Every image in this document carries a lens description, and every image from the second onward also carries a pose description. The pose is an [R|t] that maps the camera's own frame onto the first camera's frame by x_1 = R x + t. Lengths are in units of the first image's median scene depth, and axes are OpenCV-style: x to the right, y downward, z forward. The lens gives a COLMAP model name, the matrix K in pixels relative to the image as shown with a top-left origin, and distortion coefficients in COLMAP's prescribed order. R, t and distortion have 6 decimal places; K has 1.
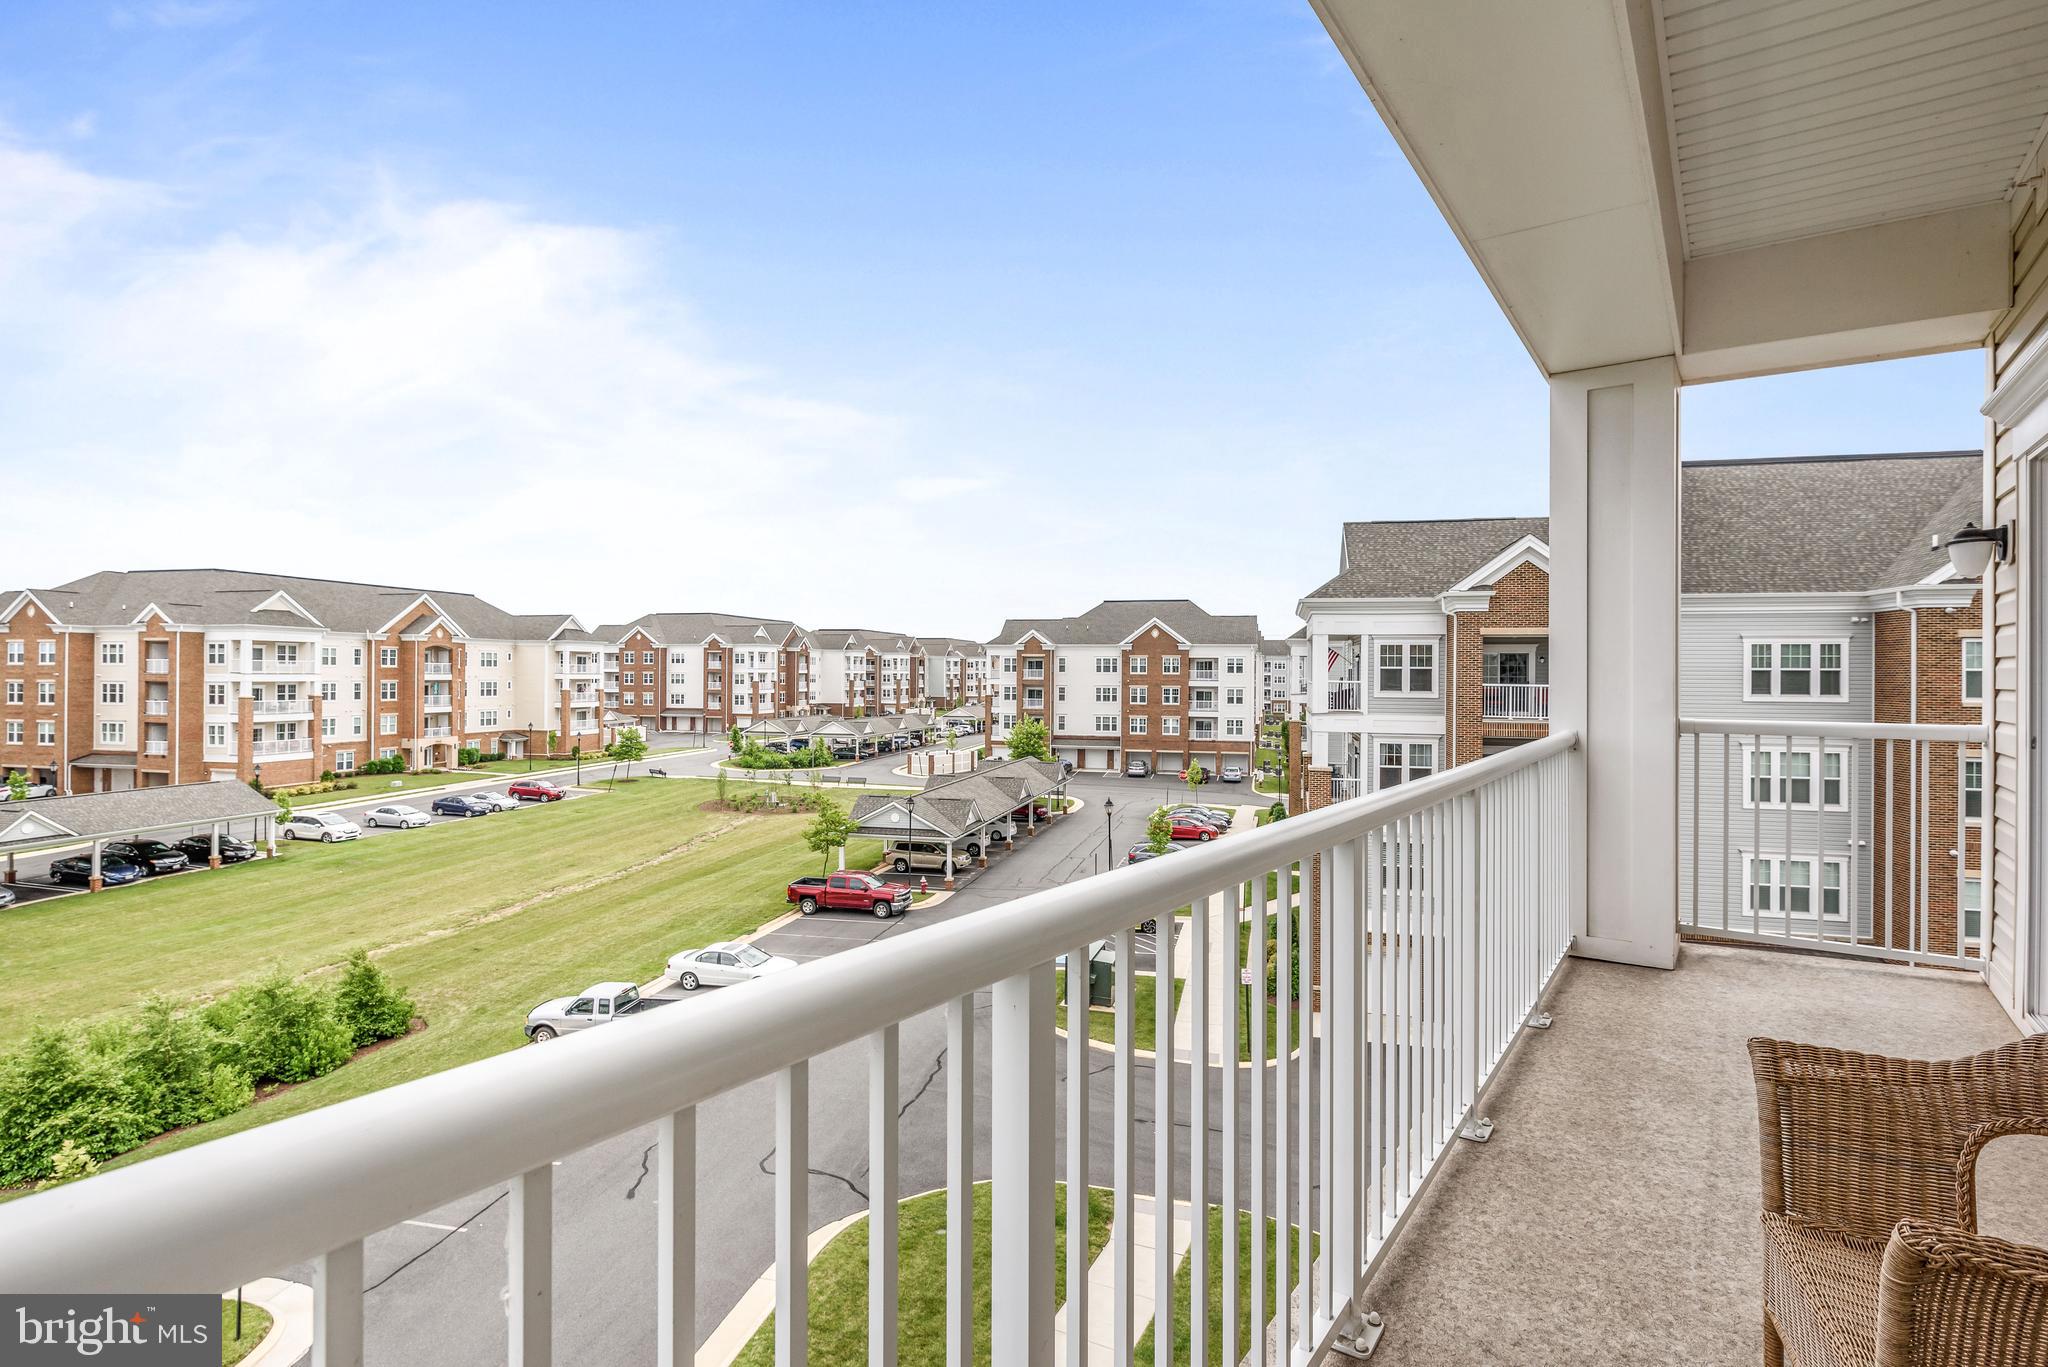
lens RADIAL K [[993.0, 0, 1032.0], [0, 993.0, 672.1], [0, 0, 1]] dist [0.000621, -0.000172]
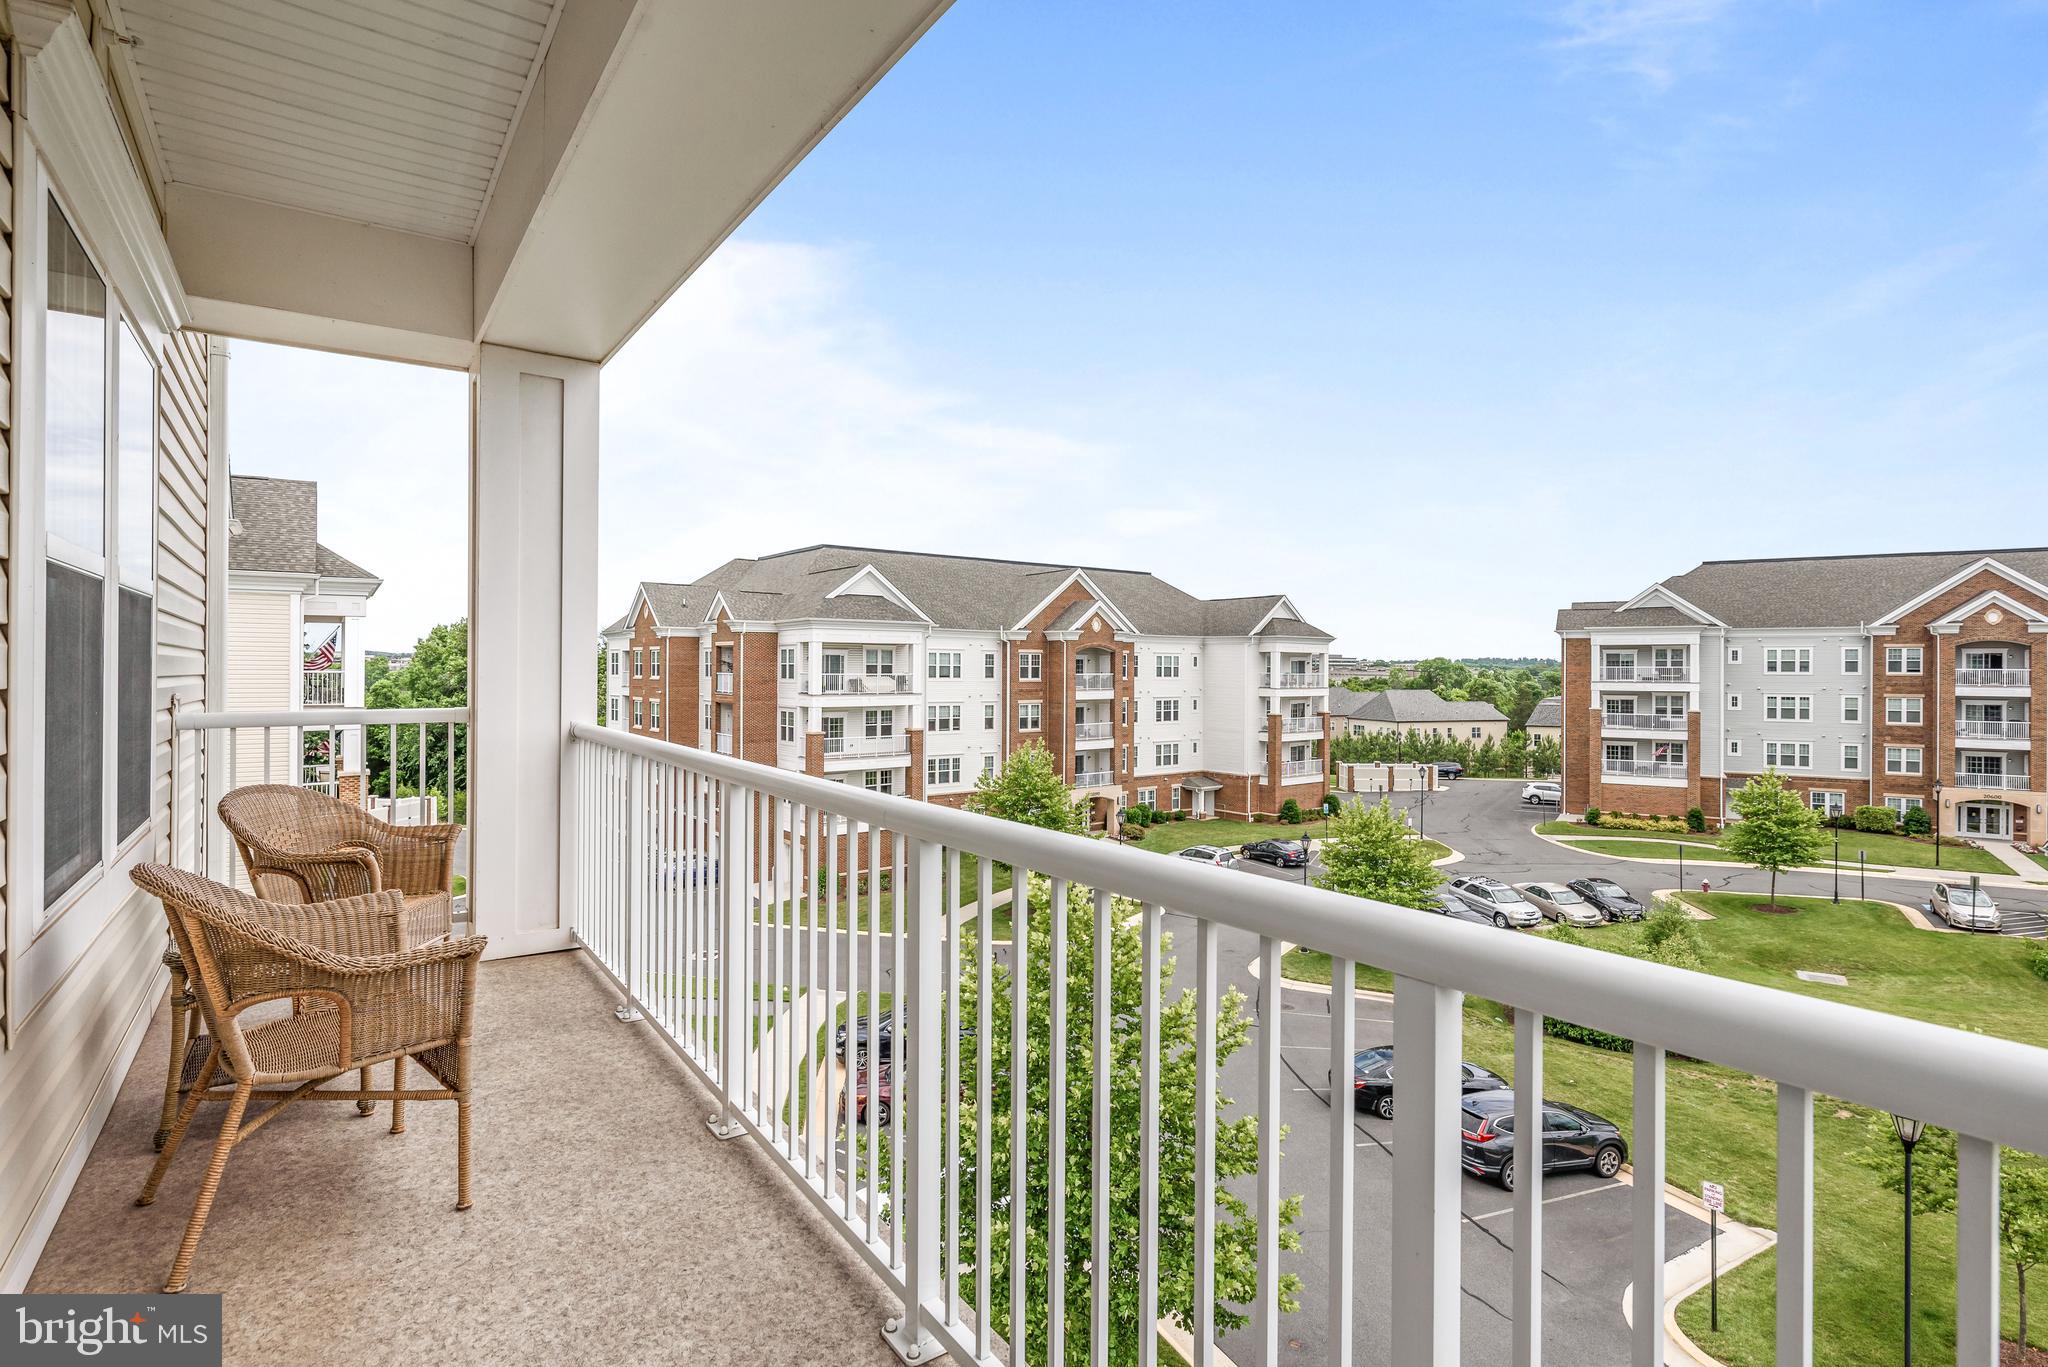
lens RADIAL K [[993.0, 0, 1032.0], [0, 993.0, 672.1], [0, 0, 1]] dist [0.000621, -0.000172]
pose [[0.789420, -0.003971, -0.613841, -0.215496], [0.004788, 0.999988, -0.000311, -0.009260], [0.613835, -0.002694, 0.789430, 0.430756]]
